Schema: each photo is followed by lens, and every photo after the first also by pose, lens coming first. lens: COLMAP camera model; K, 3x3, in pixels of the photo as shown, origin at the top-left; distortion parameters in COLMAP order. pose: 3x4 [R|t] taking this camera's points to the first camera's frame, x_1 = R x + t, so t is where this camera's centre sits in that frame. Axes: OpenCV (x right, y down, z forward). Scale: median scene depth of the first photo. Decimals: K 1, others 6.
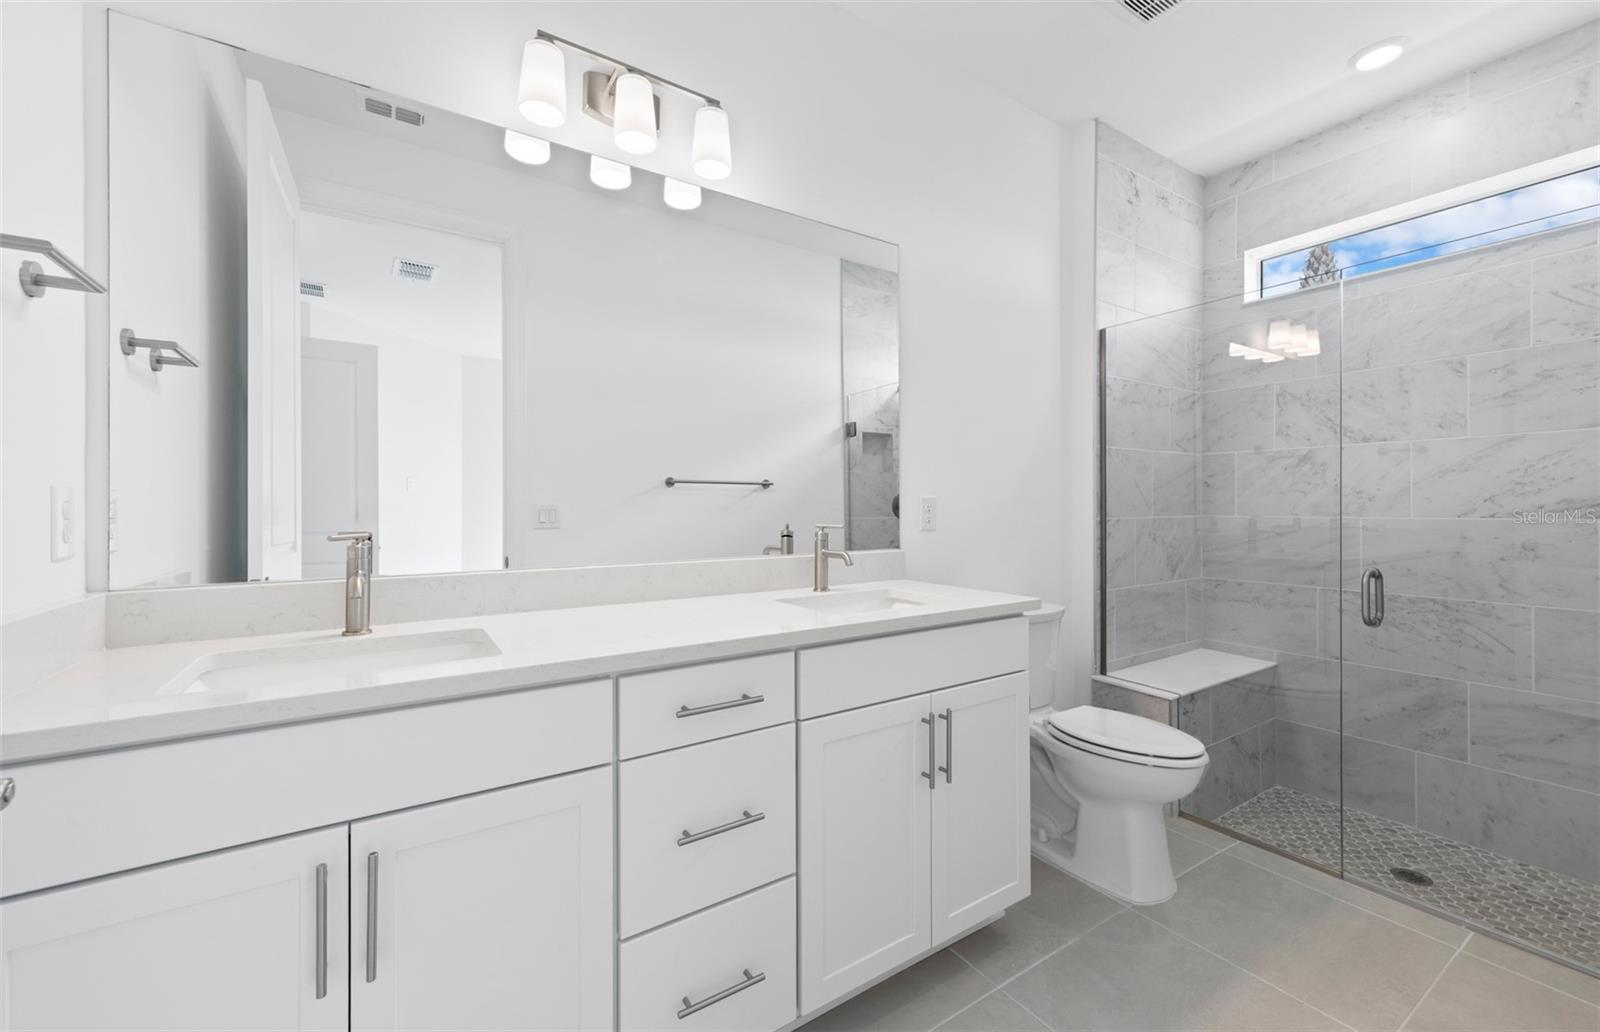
lens RADIAL K [[617.7, 0, 795.4], [0, 617.7, 509.5], [0, 0, 1]] dist [0.001726, -0.000020]
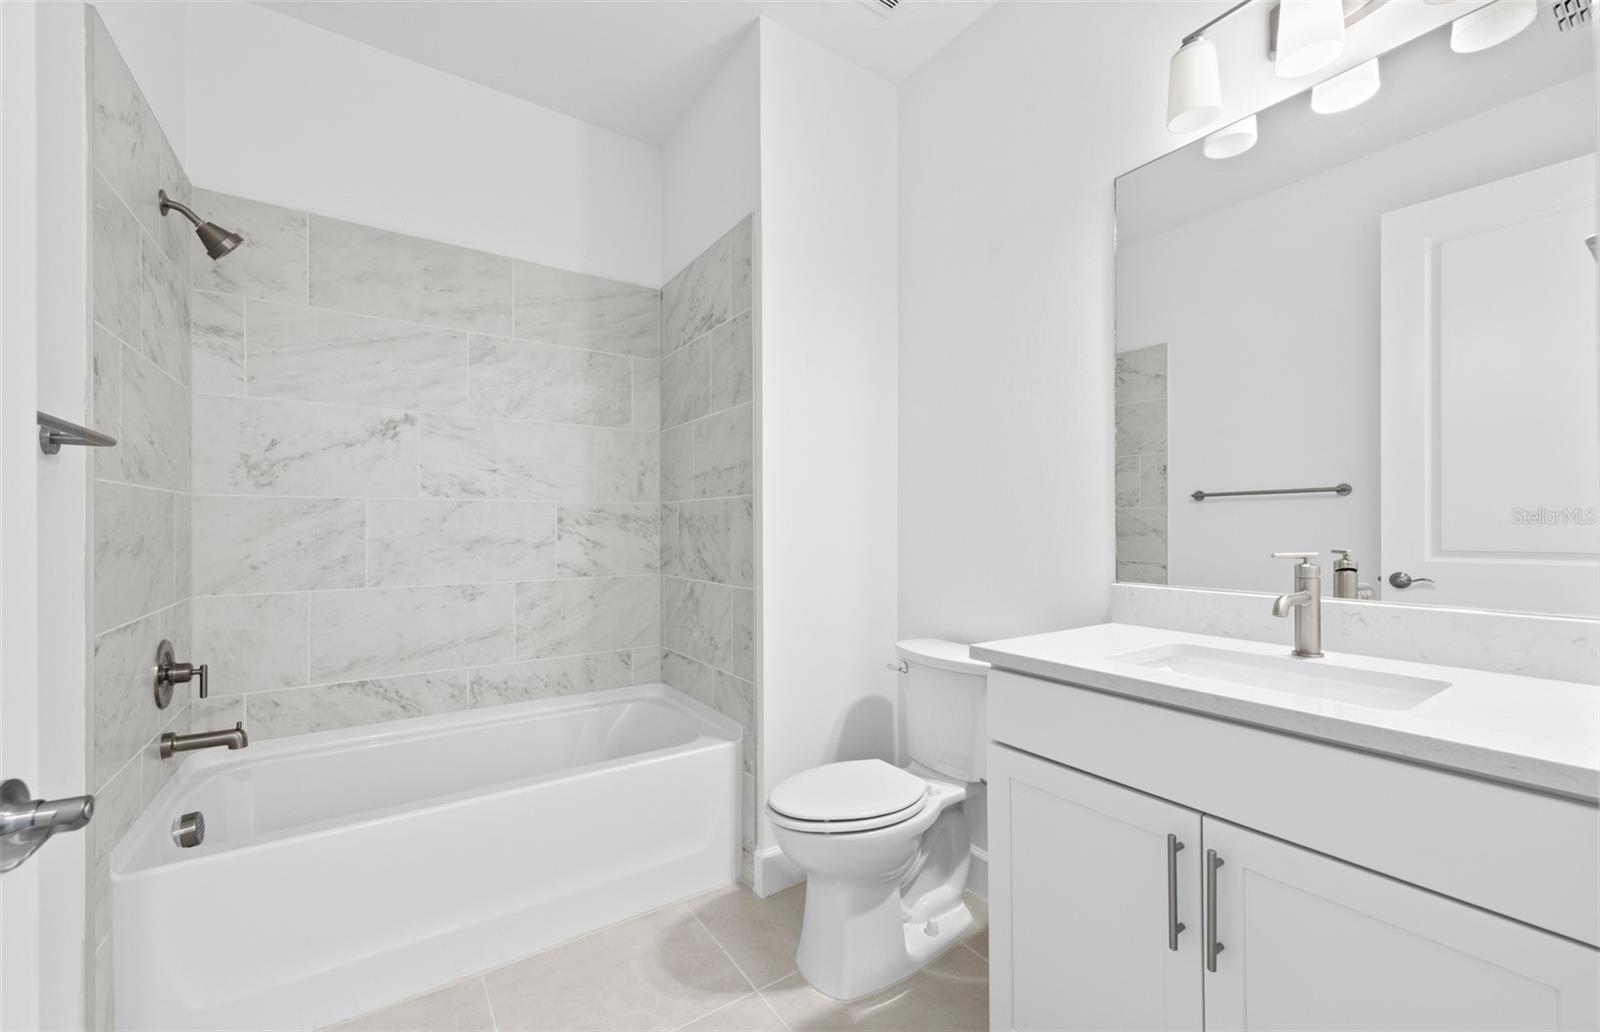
lens RADIAL K [[630.1, 0, 800.2], [0, 630.1, 508.2], [0, 0, 1]] dist [0.008762, -0.000365]
pose [[0.015839, -0.028169, -0.999478, 0.422806], [-0.001500, 0.999601, -0.028196, -0.001175], [0.999873, 0.001945, 0.015790, 0.279728]]
